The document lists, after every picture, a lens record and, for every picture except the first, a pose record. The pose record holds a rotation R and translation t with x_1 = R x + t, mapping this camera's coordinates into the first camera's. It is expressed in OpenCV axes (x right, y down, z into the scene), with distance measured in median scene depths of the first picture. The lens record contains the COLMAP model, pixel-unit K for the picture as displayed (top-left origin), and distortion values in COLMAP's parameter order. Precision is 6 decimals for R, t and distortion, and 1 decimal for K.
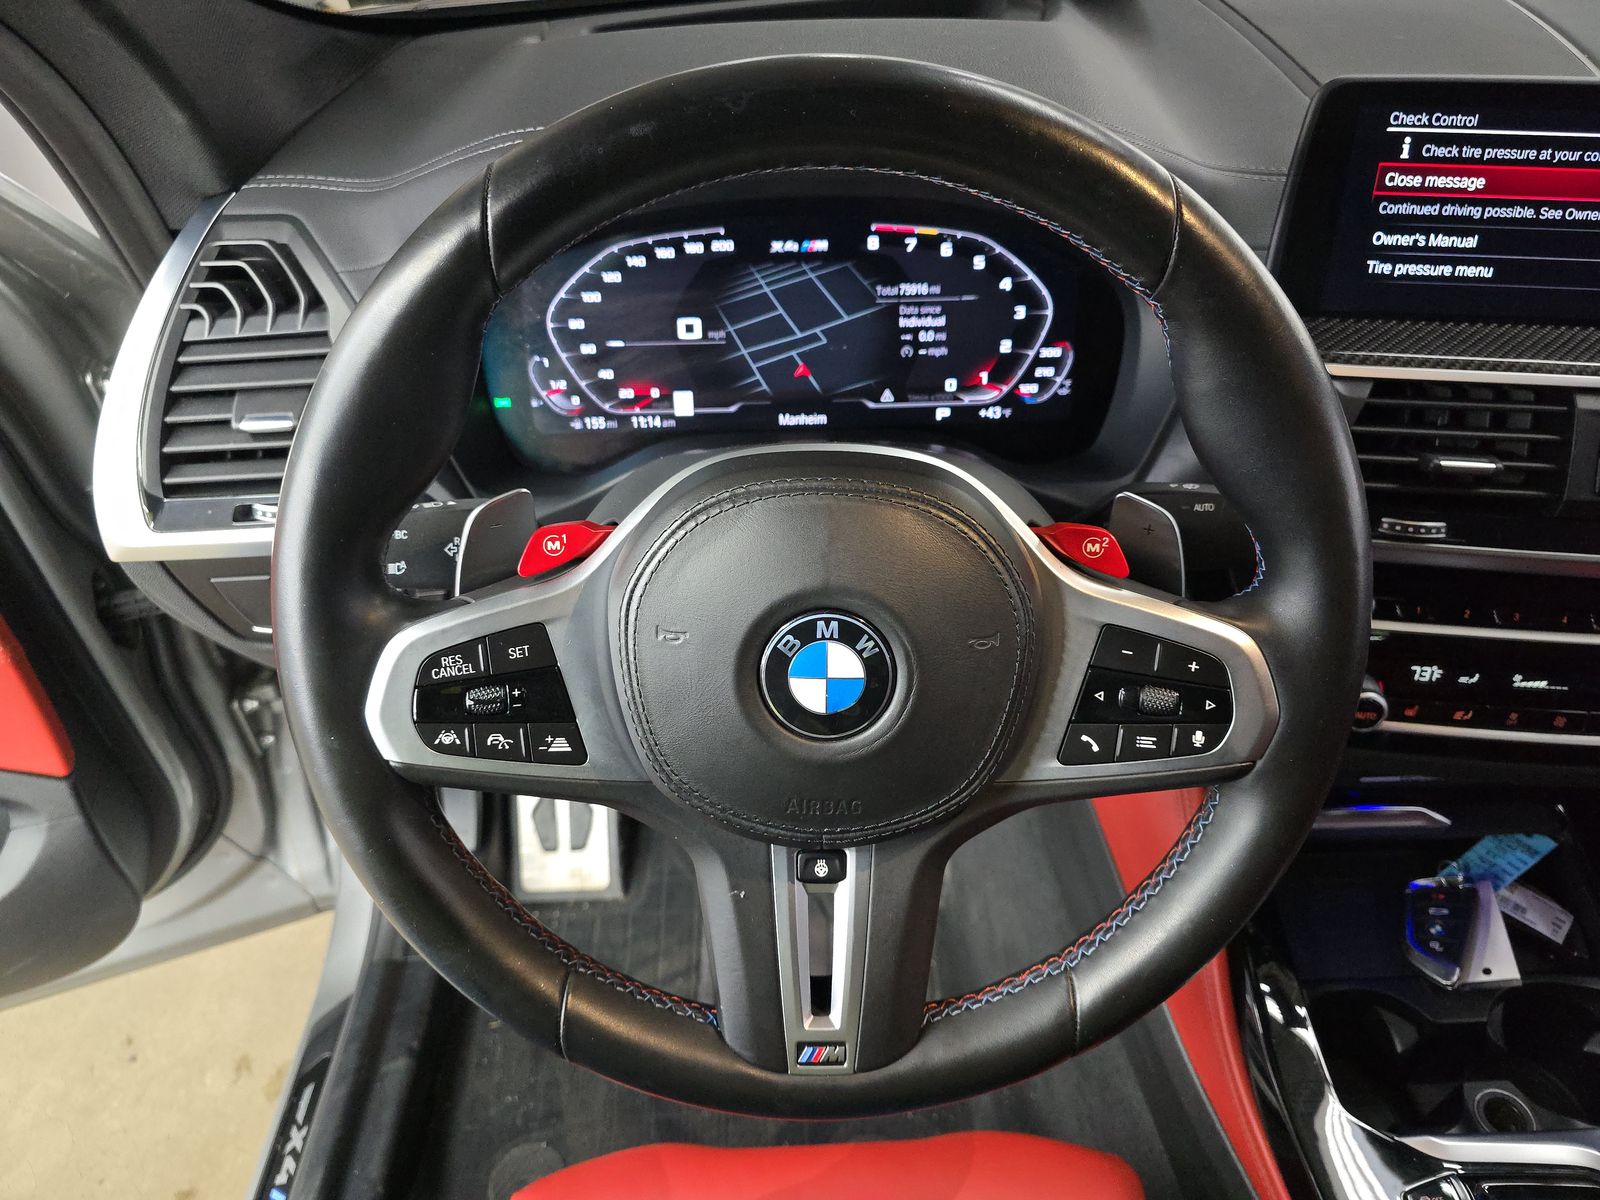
lens RADIAL K [[1075.5, 0, 828.6], [0, 1075.5, 594.4], [0, 0, 1]] dist [0.028285, -0.026153]
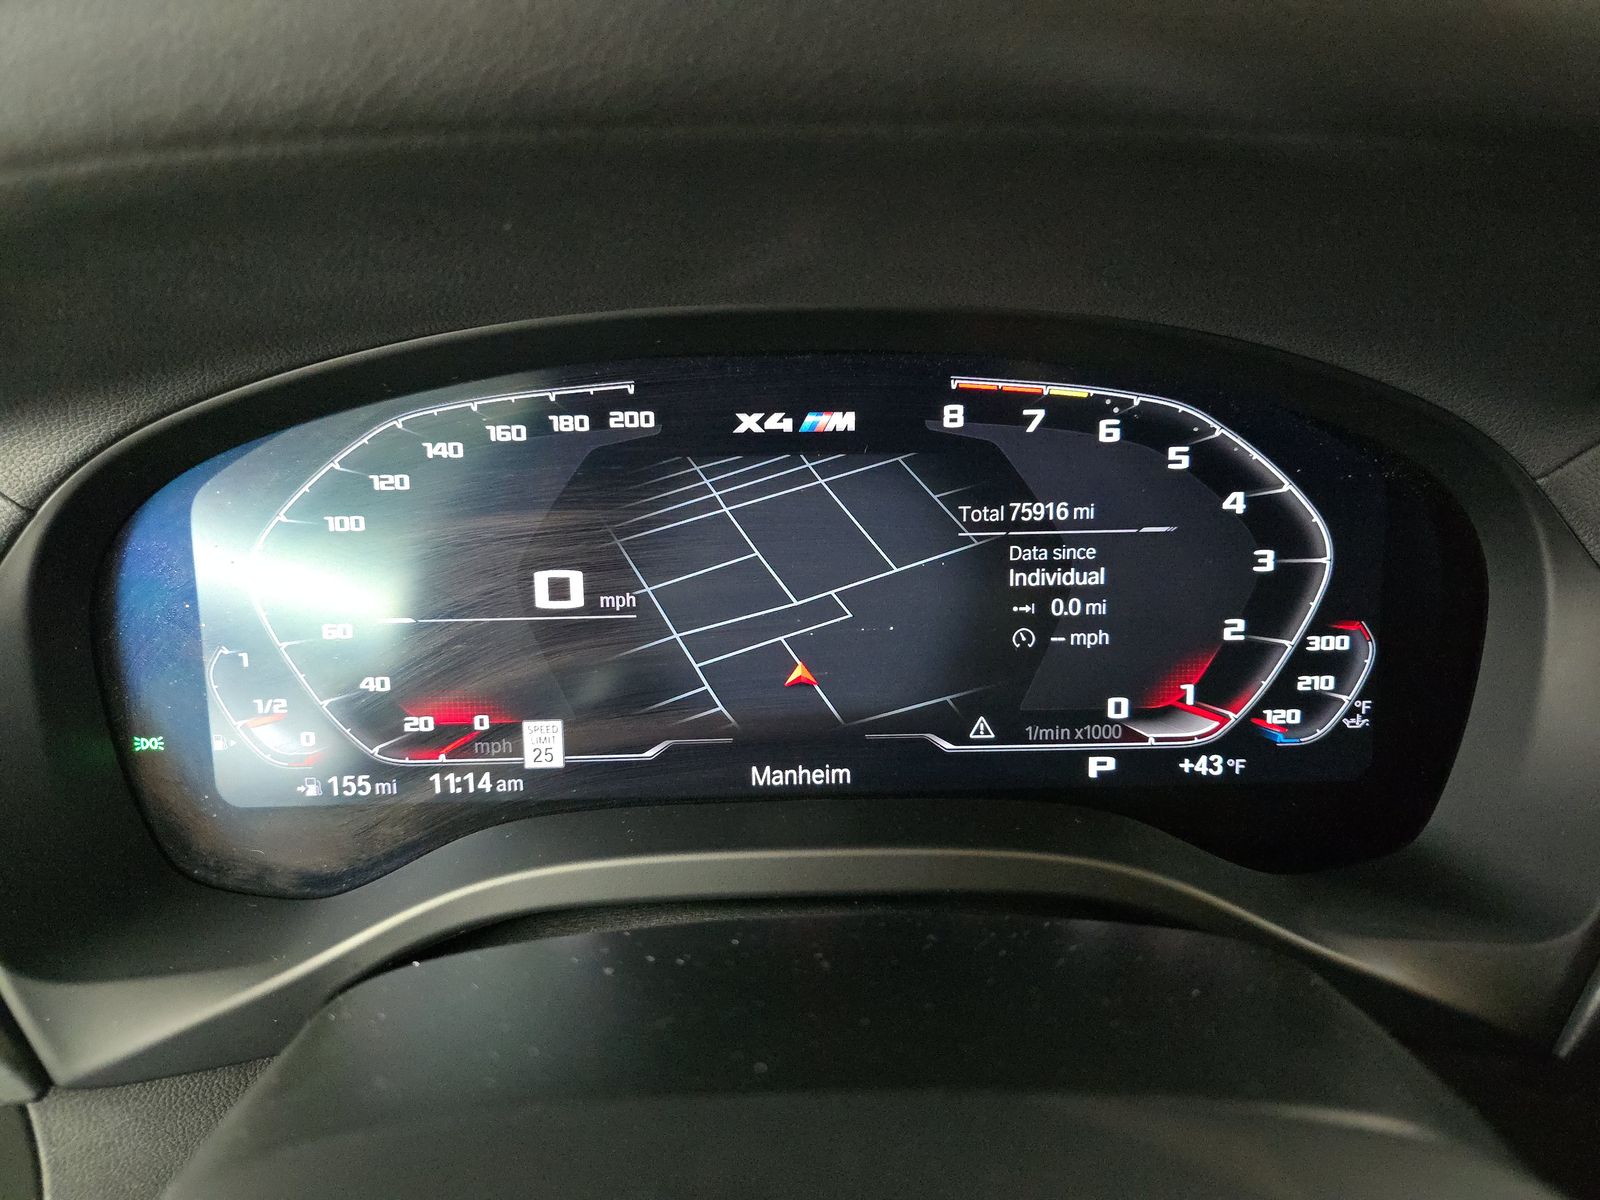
lens RADIAL K [[1075.5, 0, 872.9], [0, 1075.5, 568.0], [0, 0, 1]] dist [0.028285, -0.026153]
pose [[0.999742, 0.006021, 0.021895, -0.003654], [-0.002079, 0.984432, -0.175752, -0.173873], [-0.022613, 0.175662, 0.984191, 0.537104]]
